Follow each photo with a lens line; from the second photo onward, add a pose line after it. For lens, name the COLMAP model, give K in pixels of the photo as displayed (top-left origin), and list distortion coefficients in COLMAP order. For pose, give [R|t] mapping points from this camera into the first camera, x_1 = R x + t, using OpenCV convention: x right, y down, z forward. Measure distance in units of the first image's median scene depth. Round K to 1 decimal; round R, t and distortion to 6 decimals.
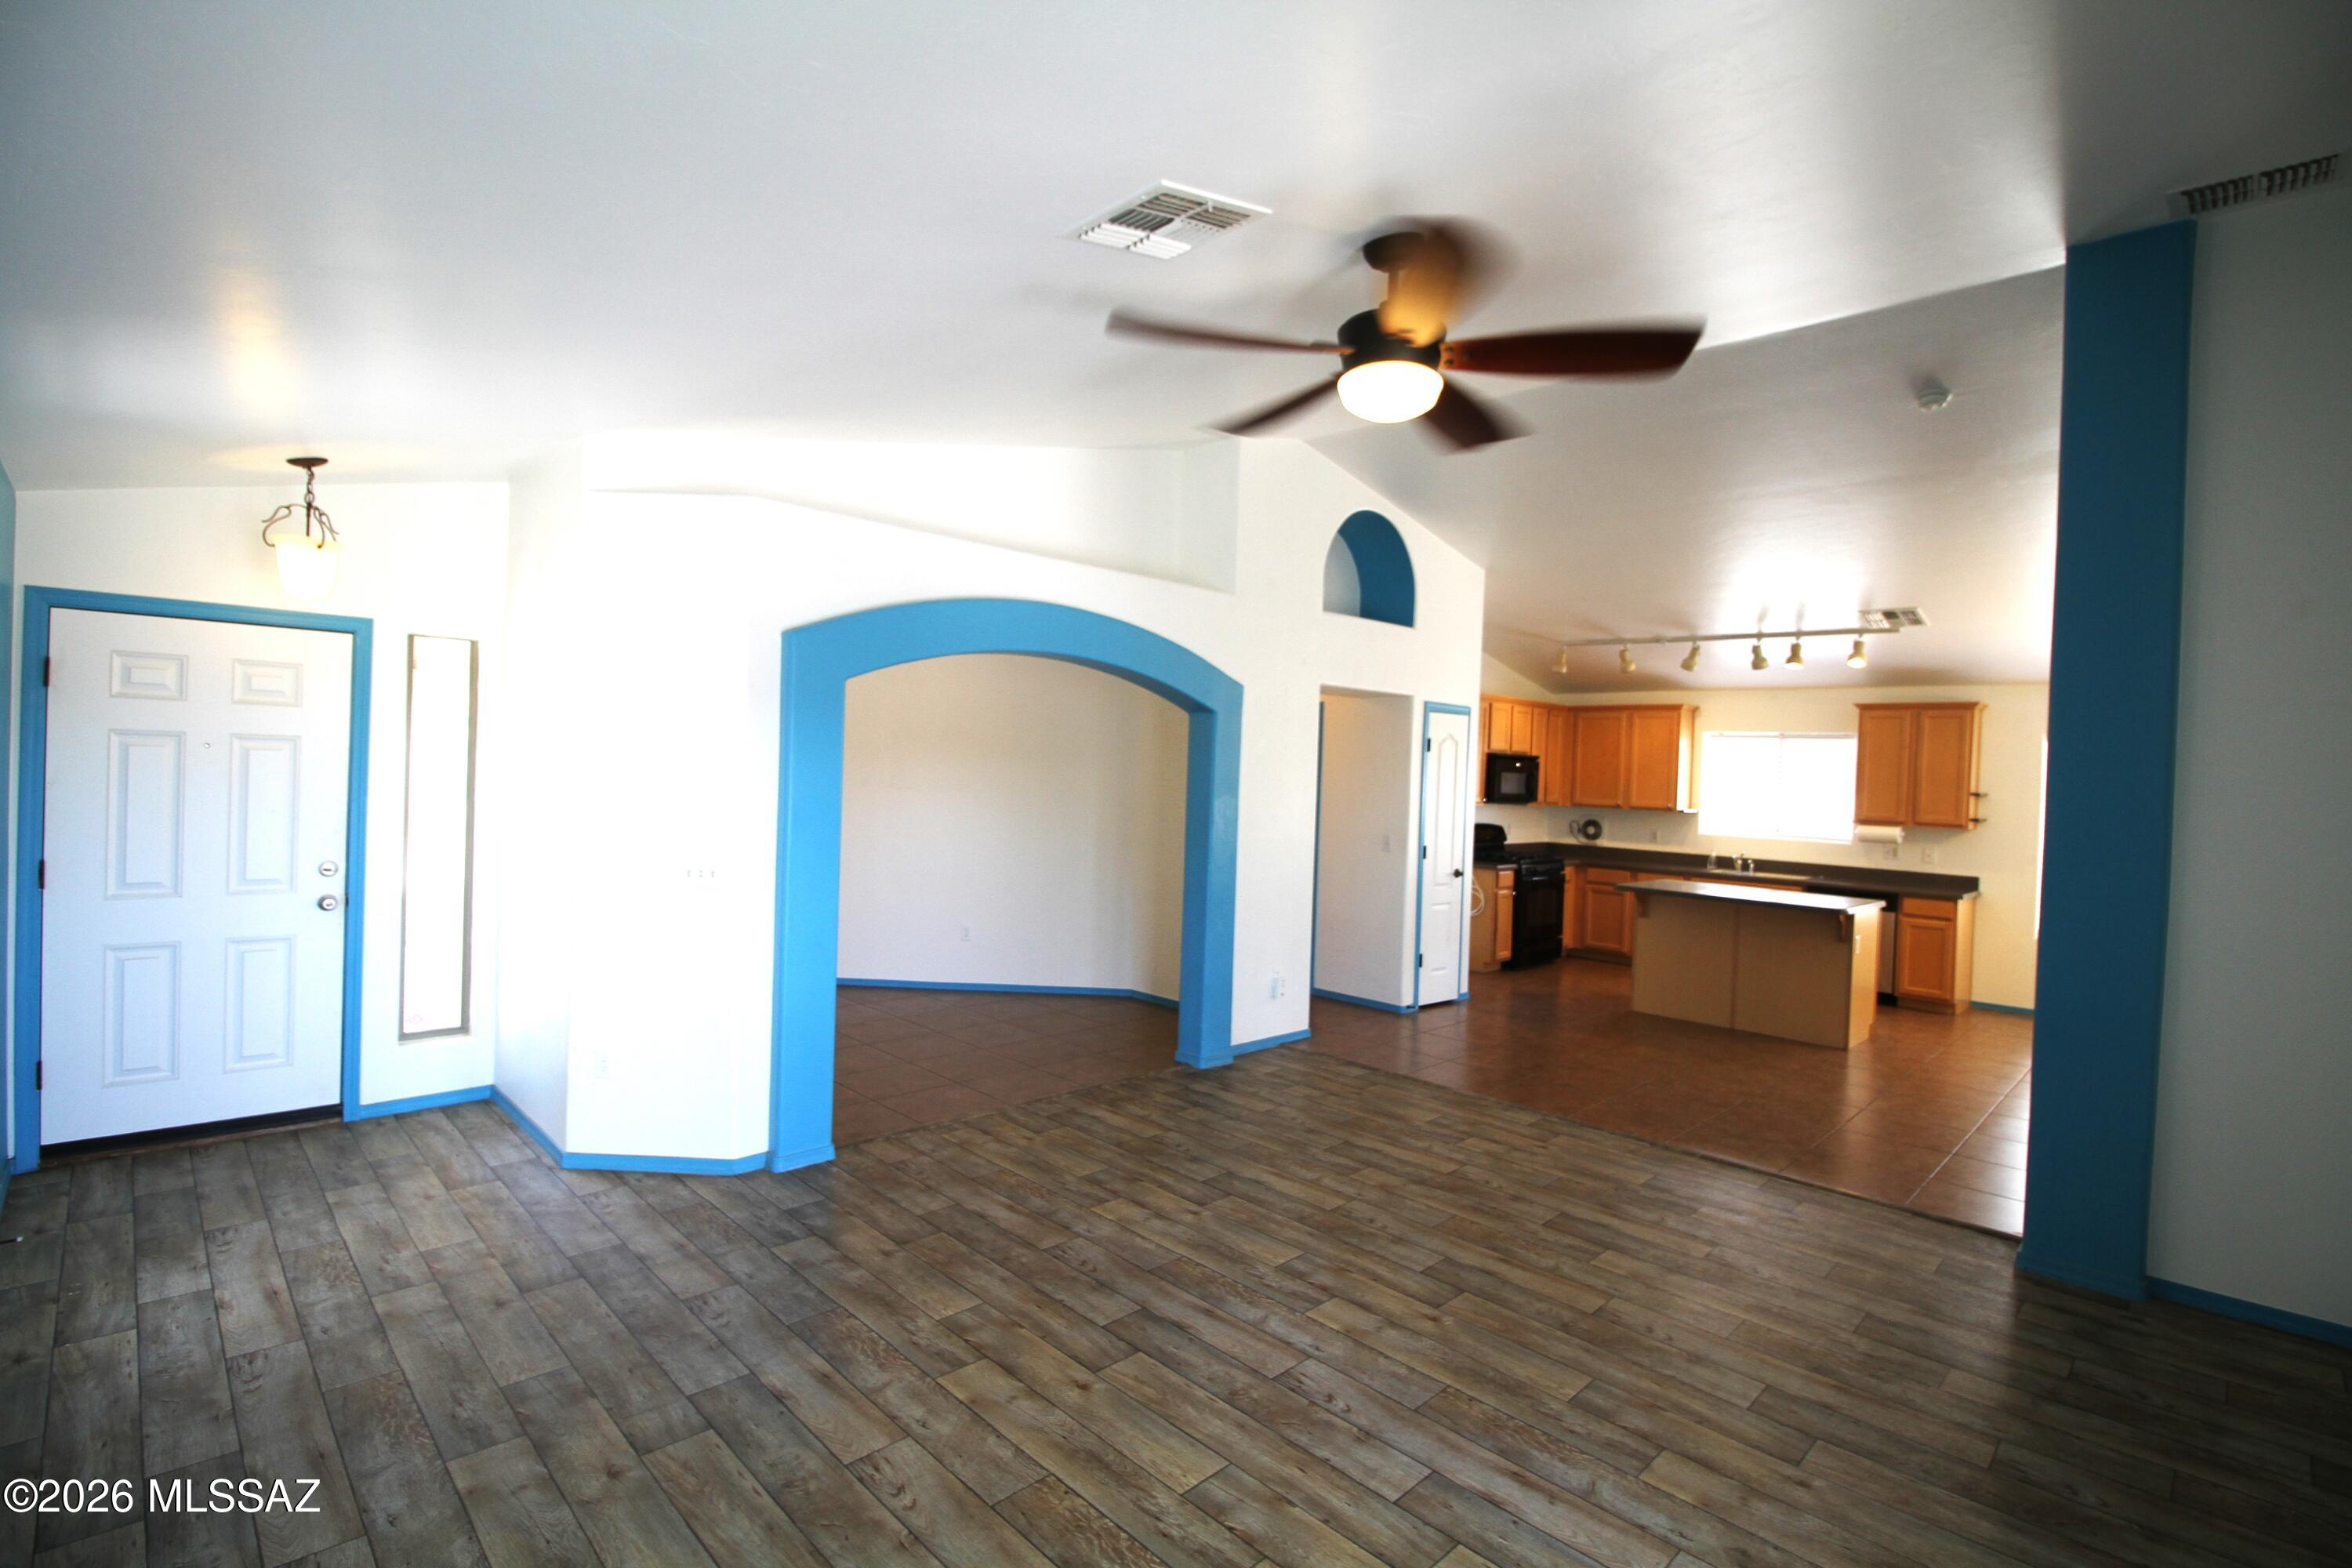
lens RADIAL K [[1082.5, 0, 1189.7], [0, 1082.5, 779.8], [0, 0, 1]] dist [0.002289, -0.013645]
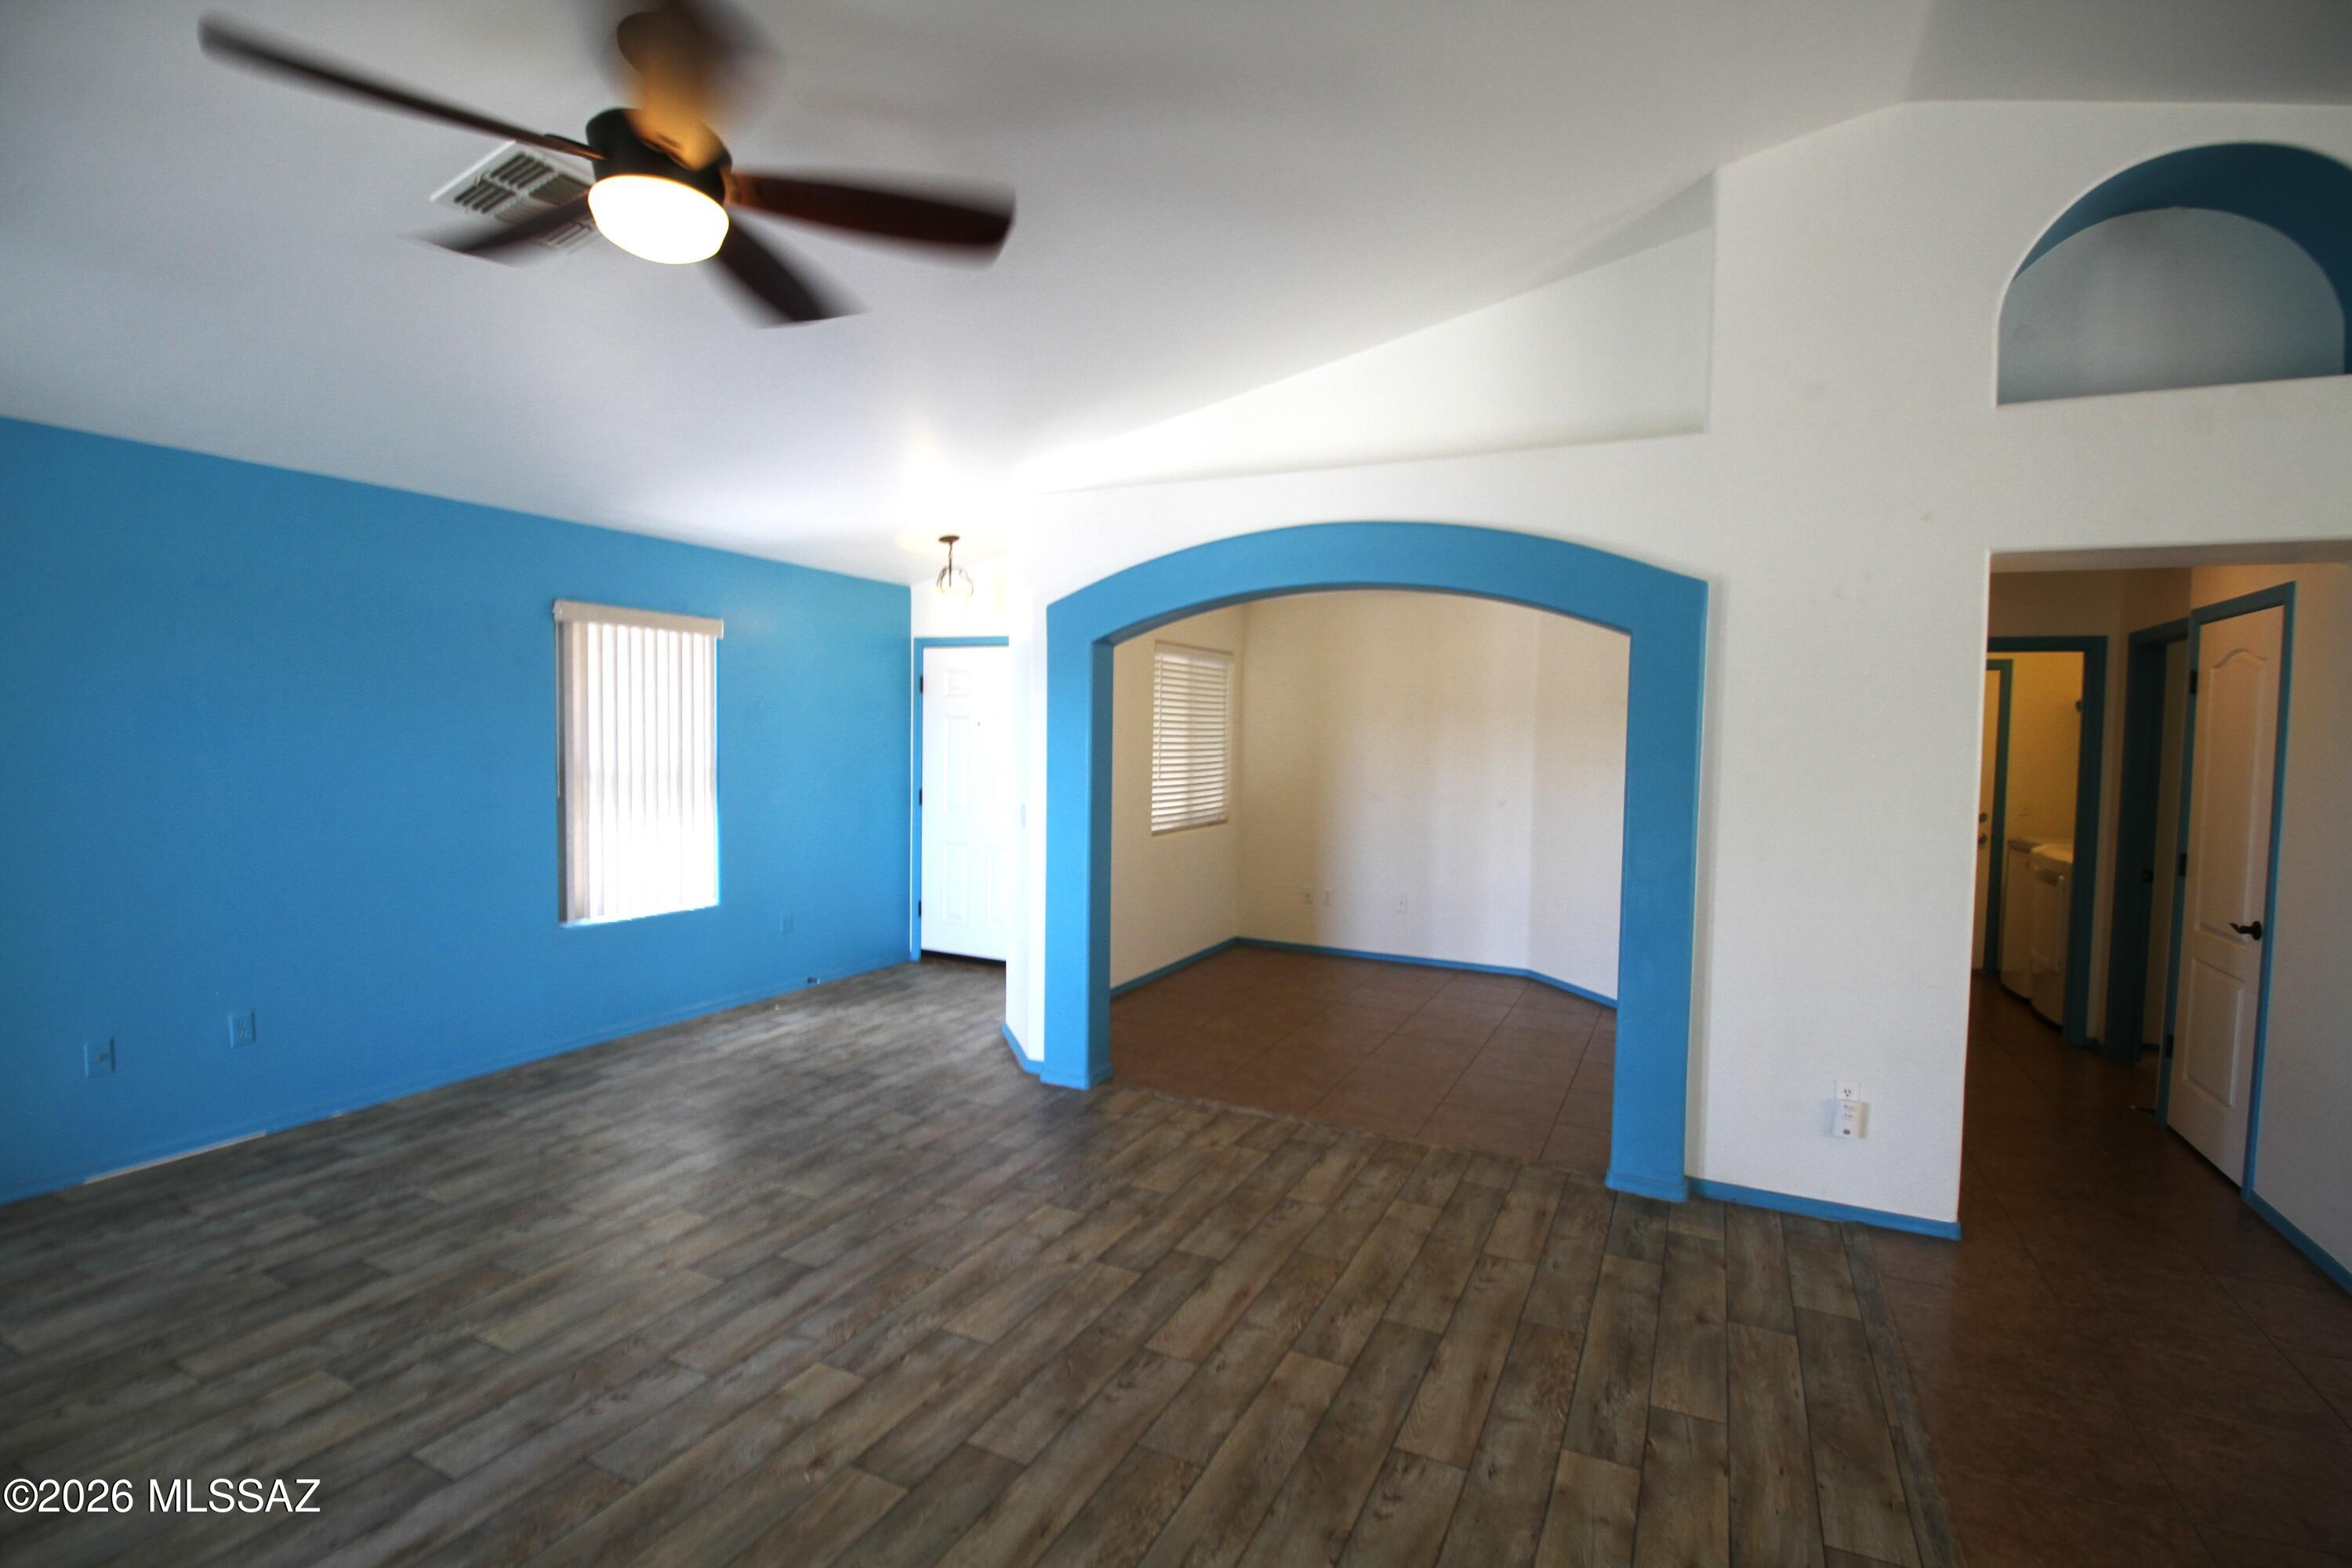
lens RADIAL K [[1083.1, 0, 1196.0], [0, 1083.1, 785.0], [0, 0, 1]] dist [-0.000802, -0.014413]
pose [[0.335254, 0.019615, -0.941924, 0.826754], [-0.020413, 0.999700, 0.013552, 0.035237], [0.941907, 0.014684, 0.335554, 0.849616]]
